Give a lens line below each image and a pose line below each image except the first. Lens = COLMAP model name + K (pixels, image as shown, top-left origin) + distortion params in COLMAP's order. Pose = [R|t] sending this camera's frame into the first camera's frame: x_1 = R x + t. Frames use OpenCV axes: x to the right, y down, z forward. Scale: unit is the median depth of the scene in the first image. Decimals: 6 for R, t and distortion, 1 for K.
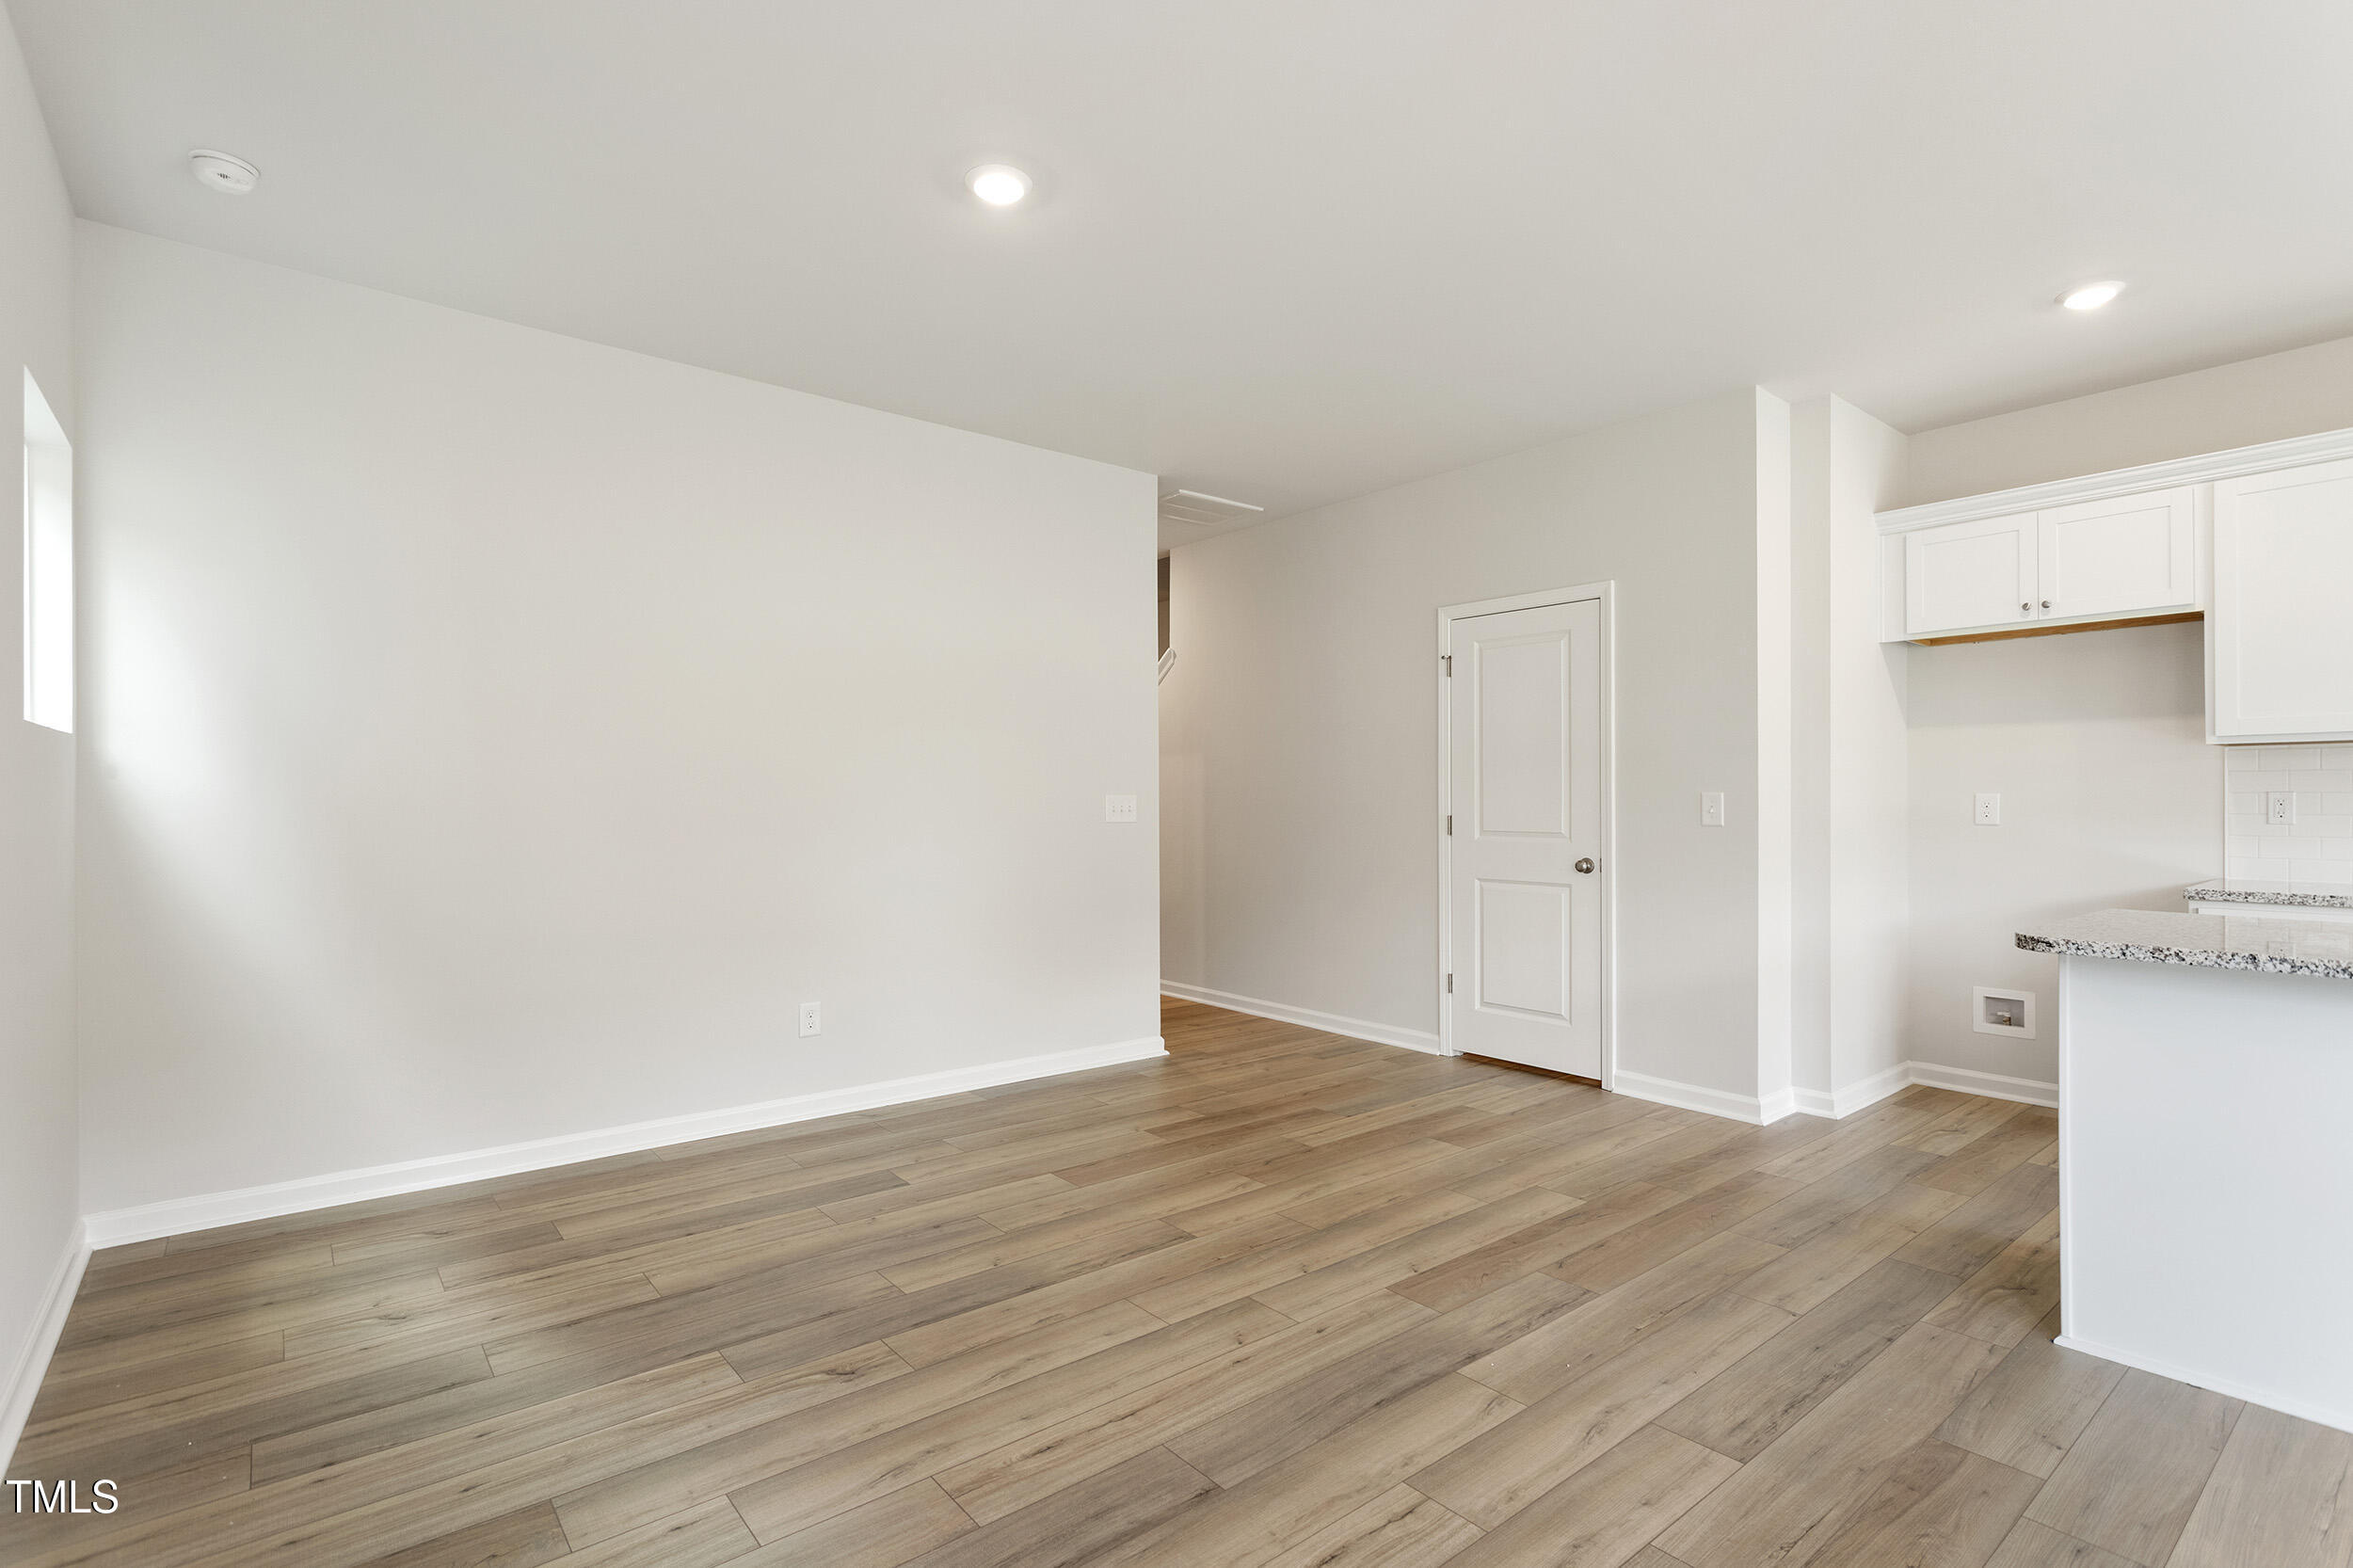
lens RADIAL K [[1131.1, 0, 1200.0], [0, 1131.1, 813.2], [0, 0, 1]] dist [0.002060, 0.001120]
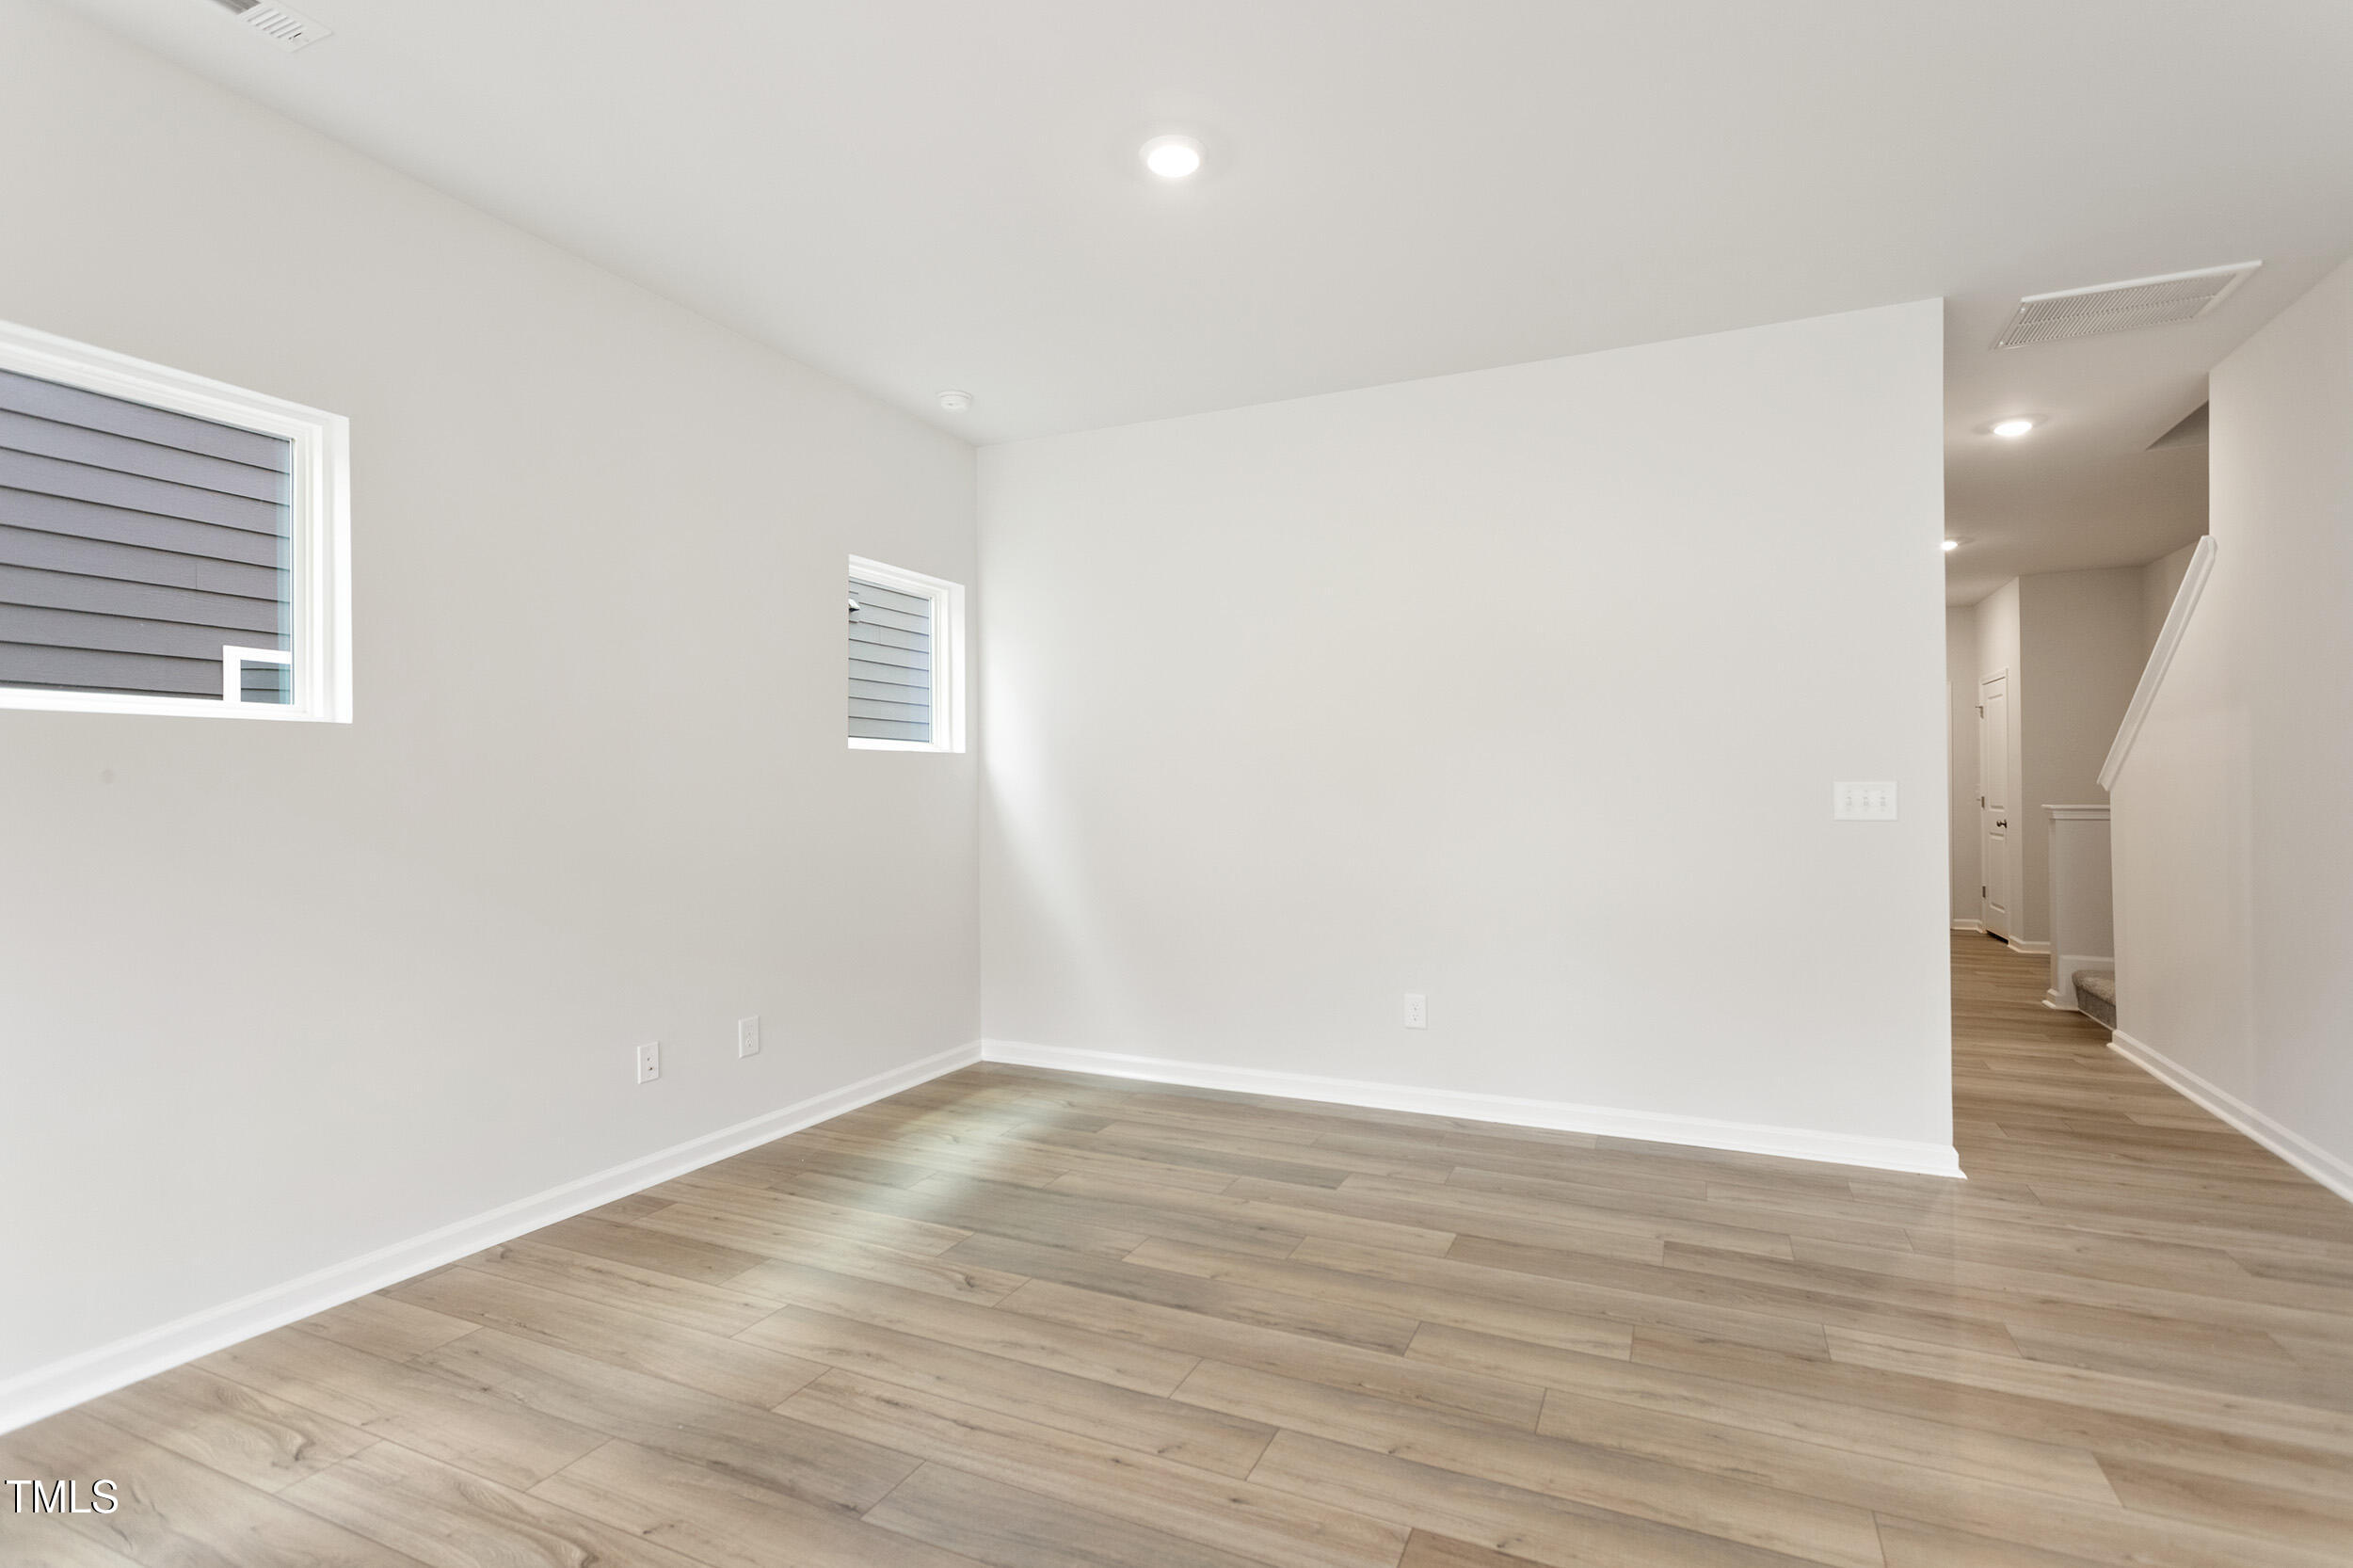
lens RADIAL K [[1123.9, 0, 1163.7], [0, 1123.9, 787.0], [0, 0, 1]] dist [0.000919, 0.000175]
pose [[0.423036, -0.005533, -0.906096, 0.605423], [-0.008227, 0.999917, -0.009947, -0.002637], [0.906076, 0.011662, 0.422955, 0.510560]]
